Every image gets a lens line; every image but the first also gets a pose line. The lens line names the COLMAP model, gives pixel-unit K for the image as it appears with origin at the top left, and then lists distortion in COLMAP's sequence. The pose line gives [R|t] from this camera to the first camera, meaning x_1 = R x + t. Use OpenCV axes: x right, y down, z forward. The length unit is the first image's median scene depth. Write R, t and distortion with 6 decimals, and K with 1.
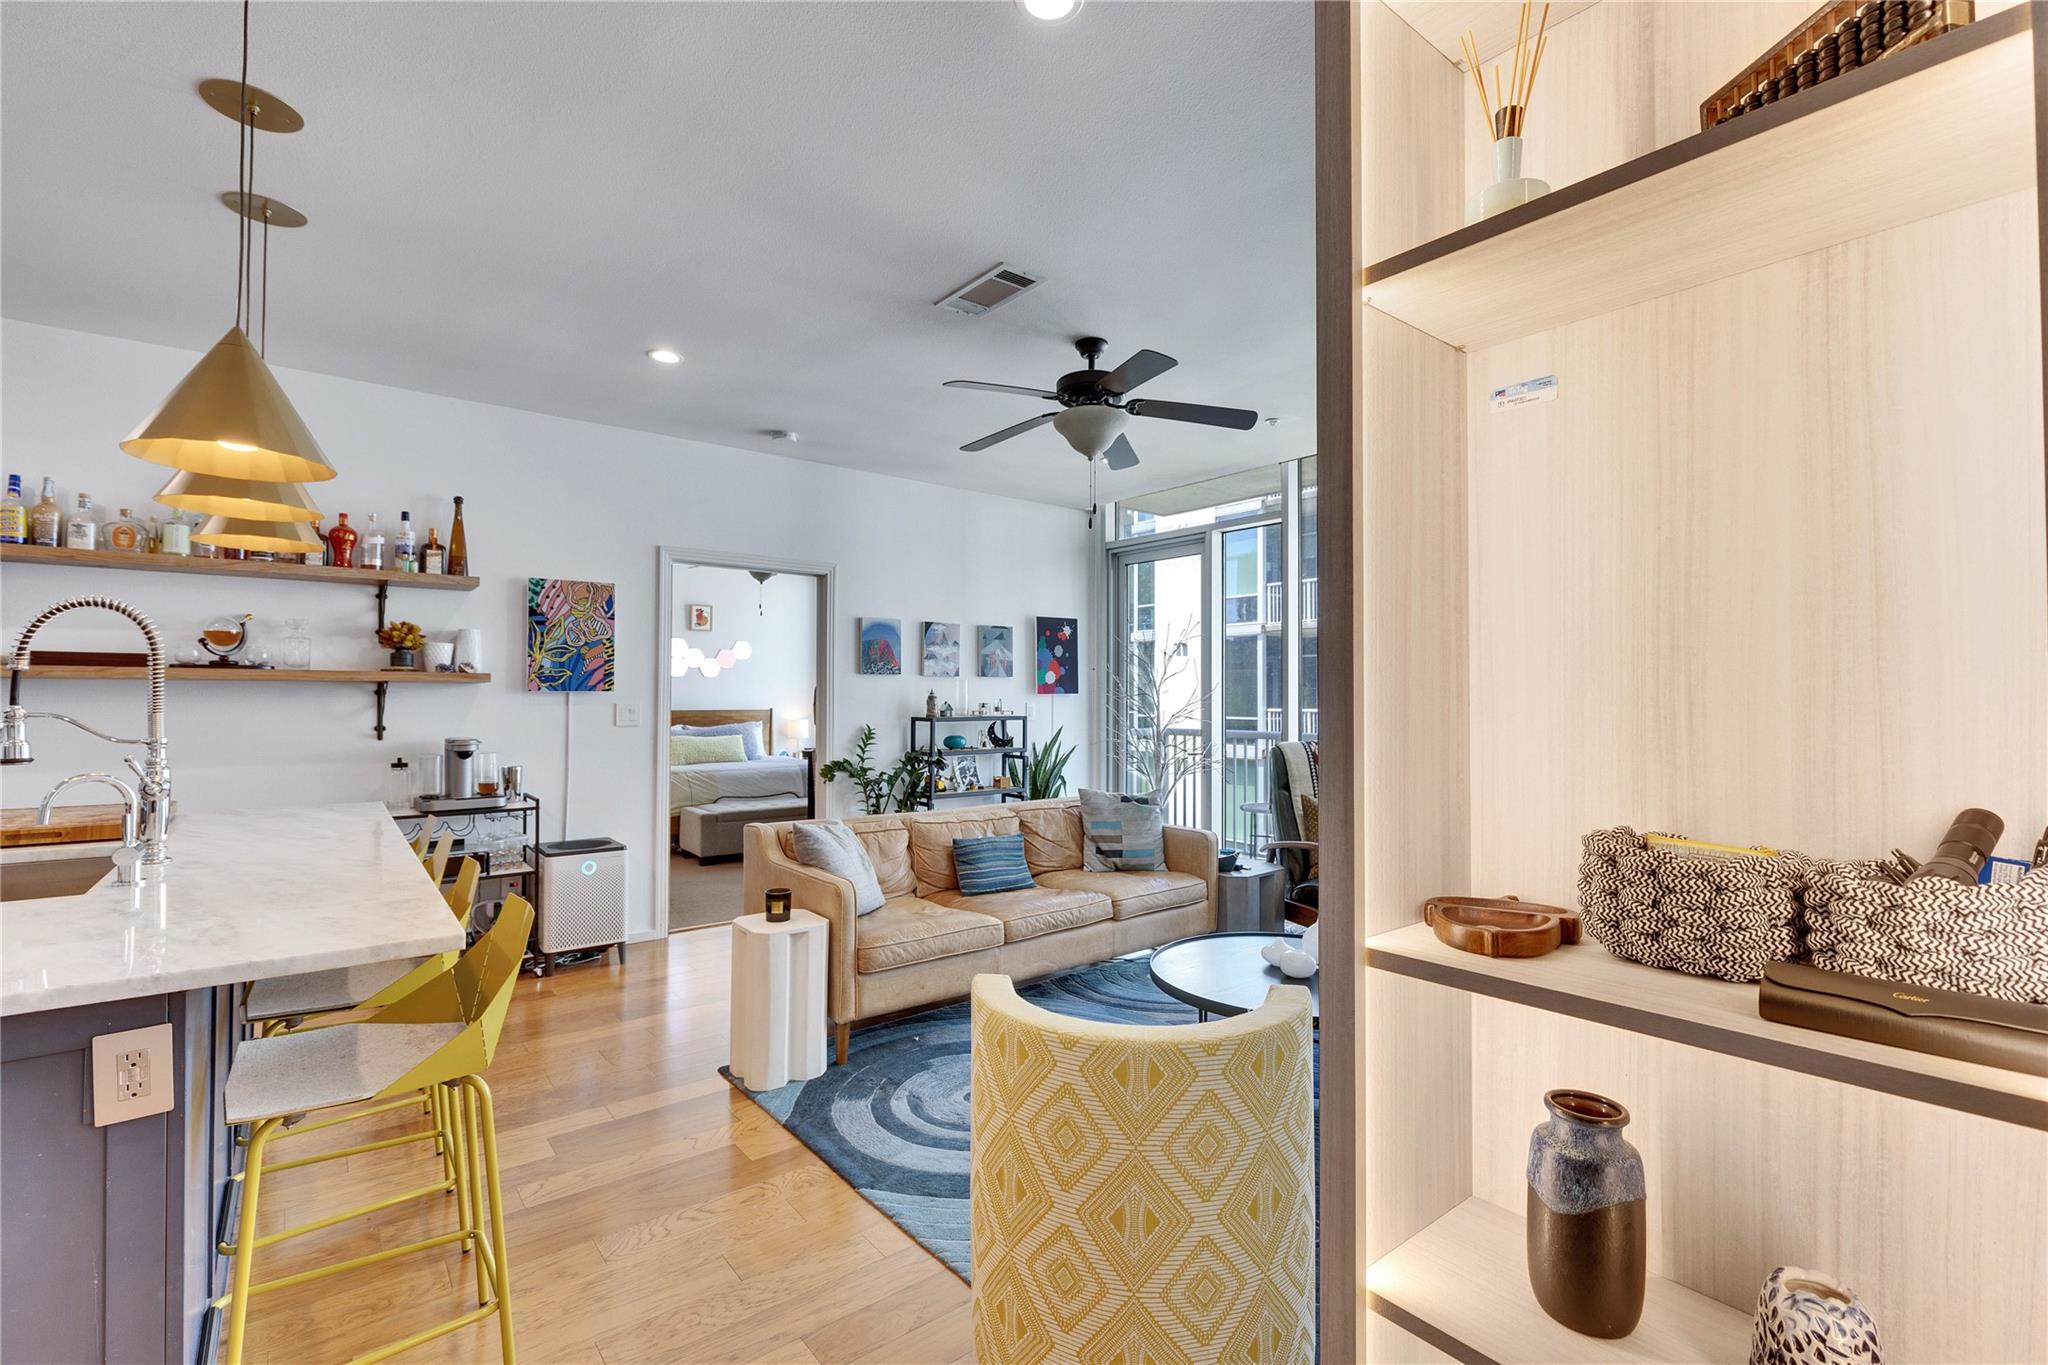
lens RADIAL K [[901.0, 0, 1015.7], [0, 901.0, 682.0], [0, 0, 1]] dist [-0.000980, -0.000525]
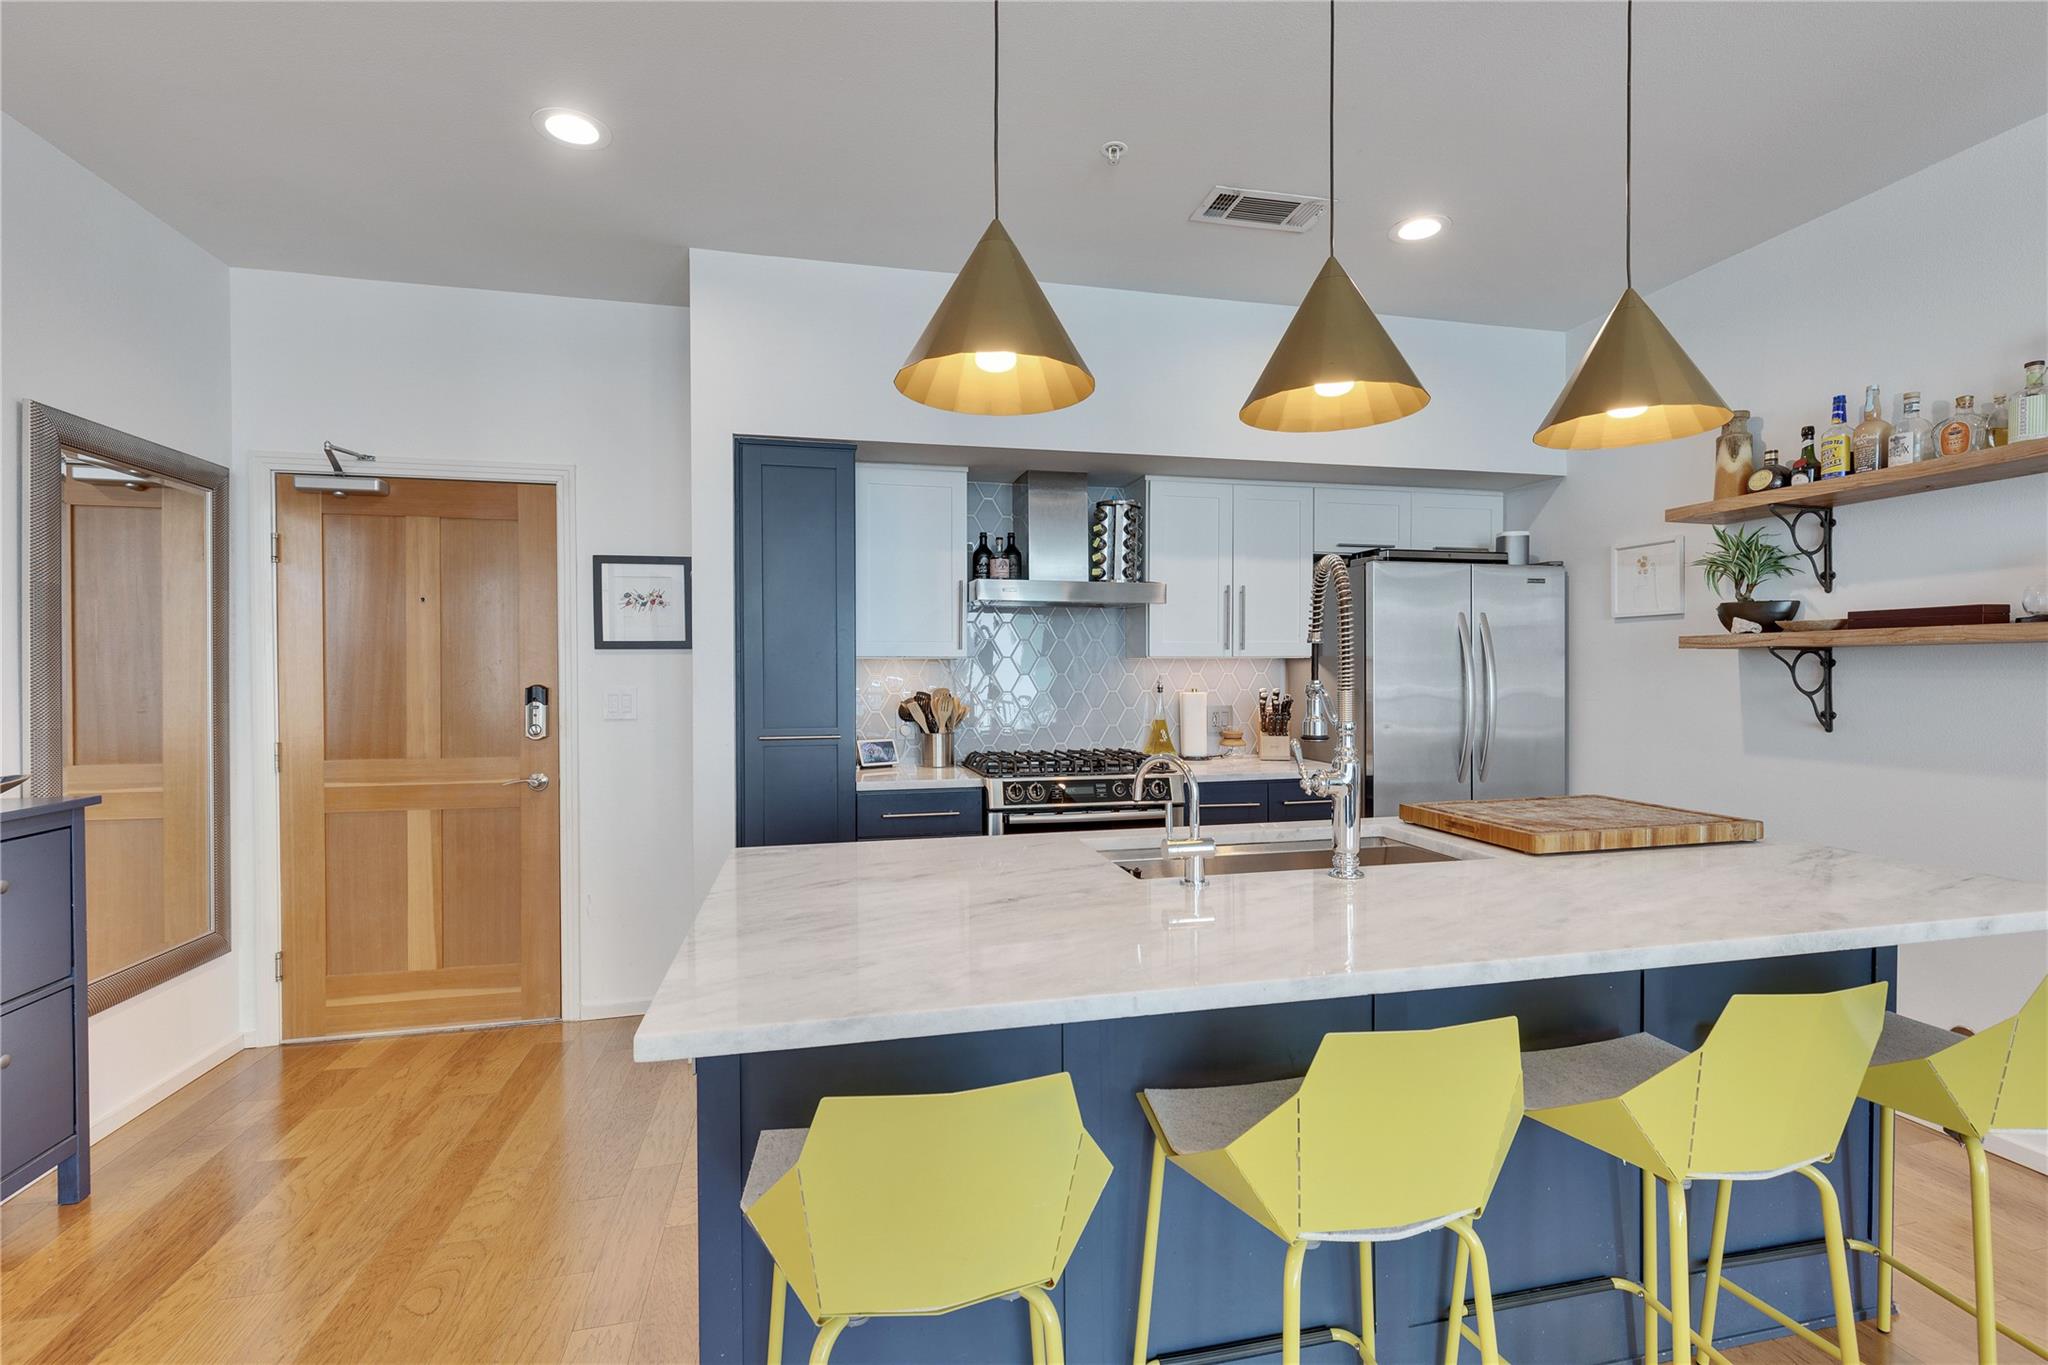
lens RADIAL K [[906.3, 0, 1023.6], [0, 906.3, 680.5], [0, 0, 1]] dist [0.001949, -0.002640]
pose [[-0.428085, 0.008283, -0.903701, -0.046212], [0.017515, 0.999846, 0.000868, 0.009103], [0.903569, -0.015457, -0.428164, 0.514857]]
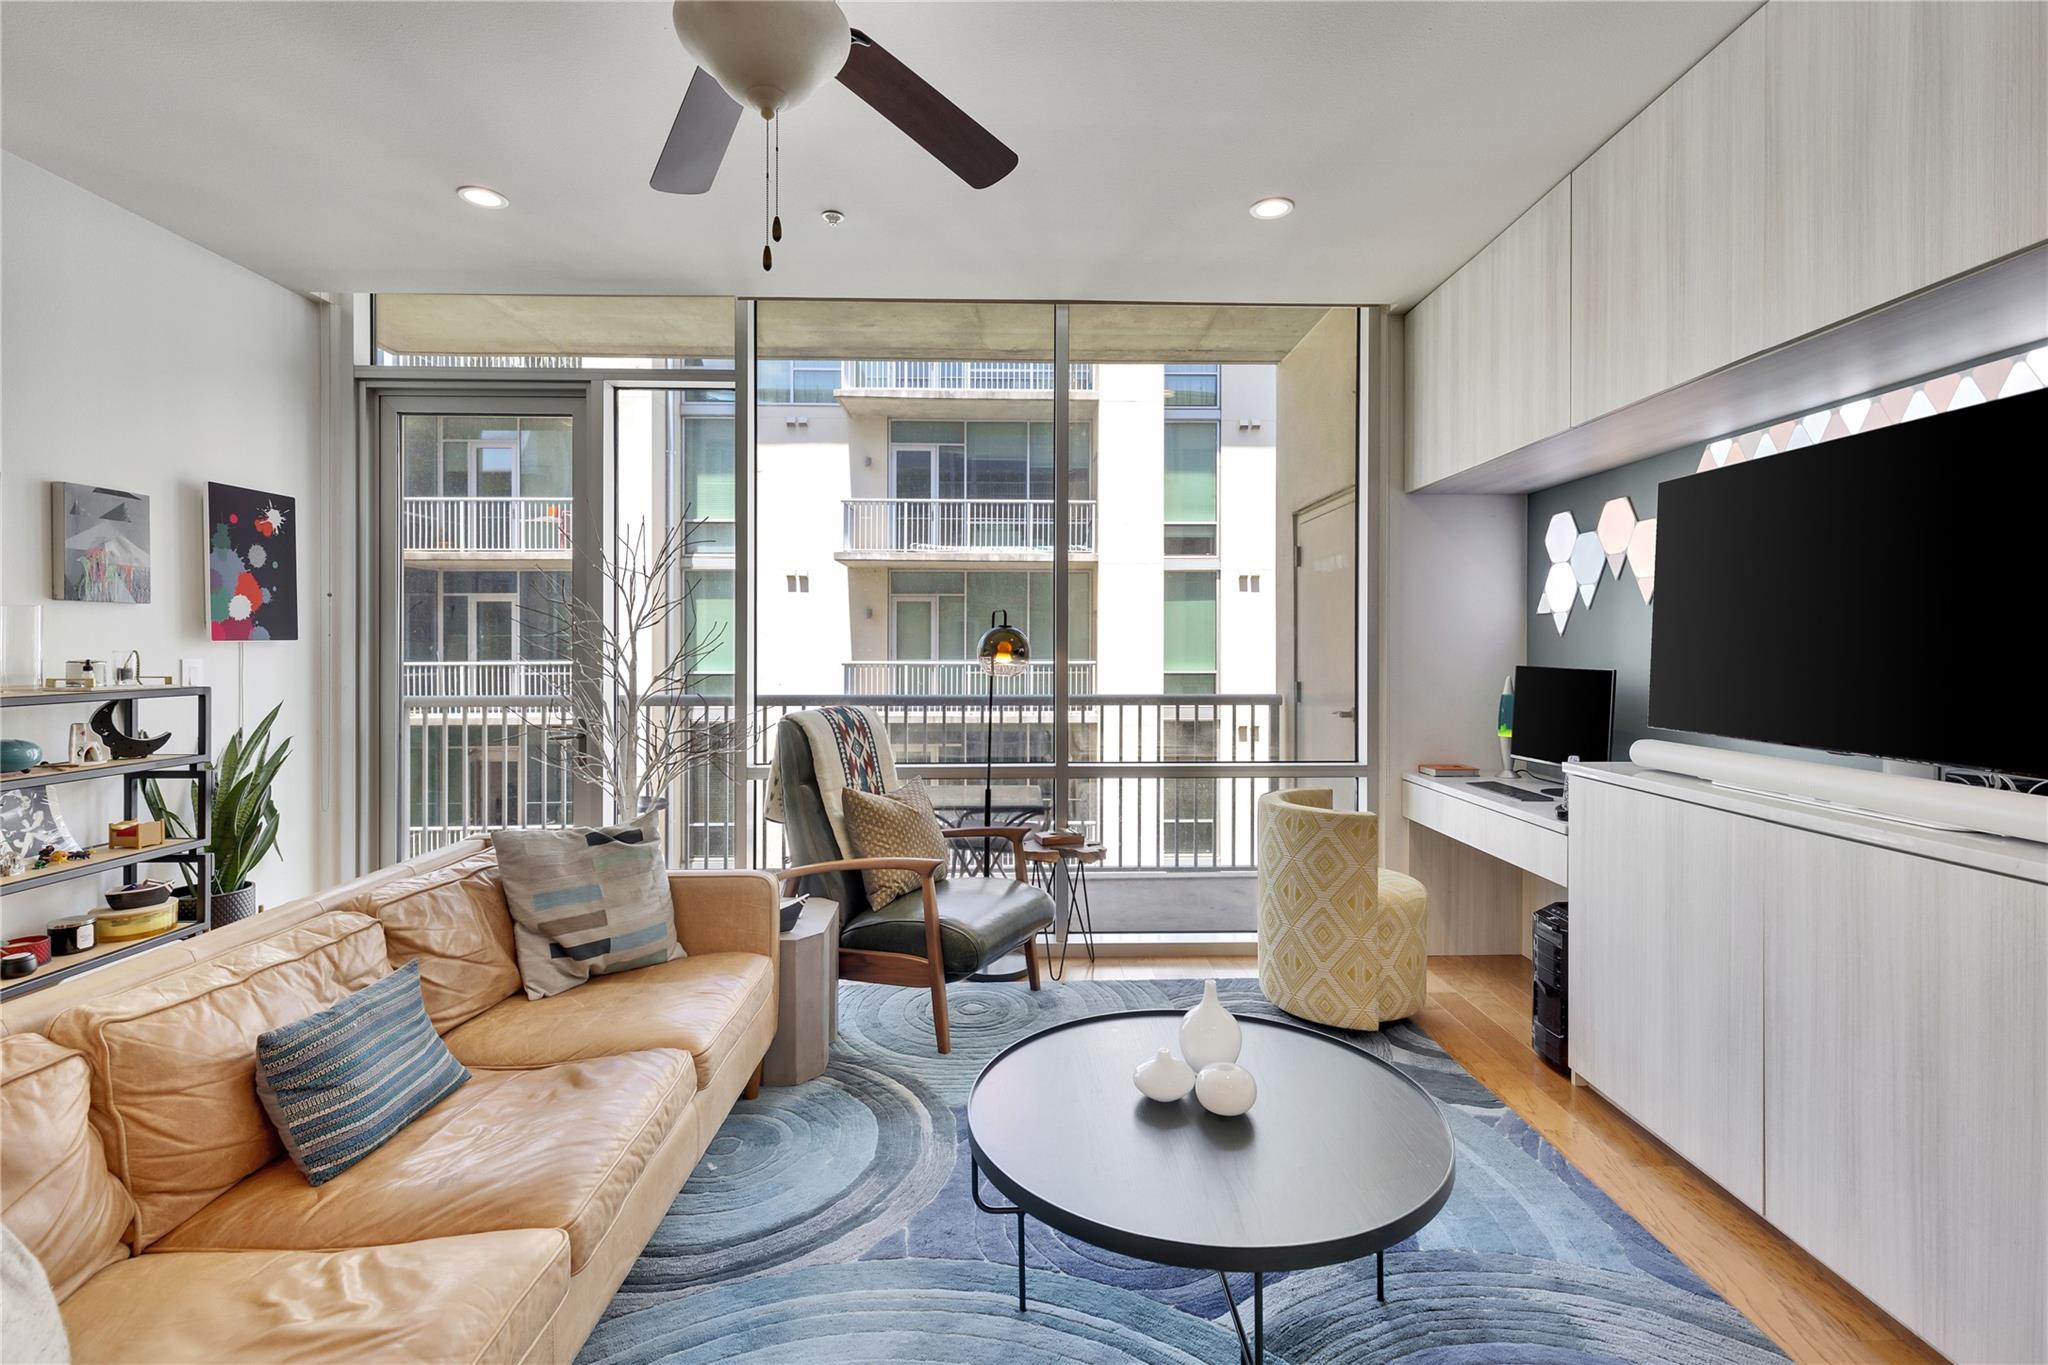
lens RADIAL K [[939.1, 0, 1044.2], [0, 939.1, 653.2], [0, 0, 1]] dist [-0.000604, -0.000265]
pose [[0.595923, -0.008406, 0.802998, -0.165958], [-0.010279, 0.999783, 0.018094, 0.009280], [-0.802976, -0.019037, 0.595707, 0.476368]]
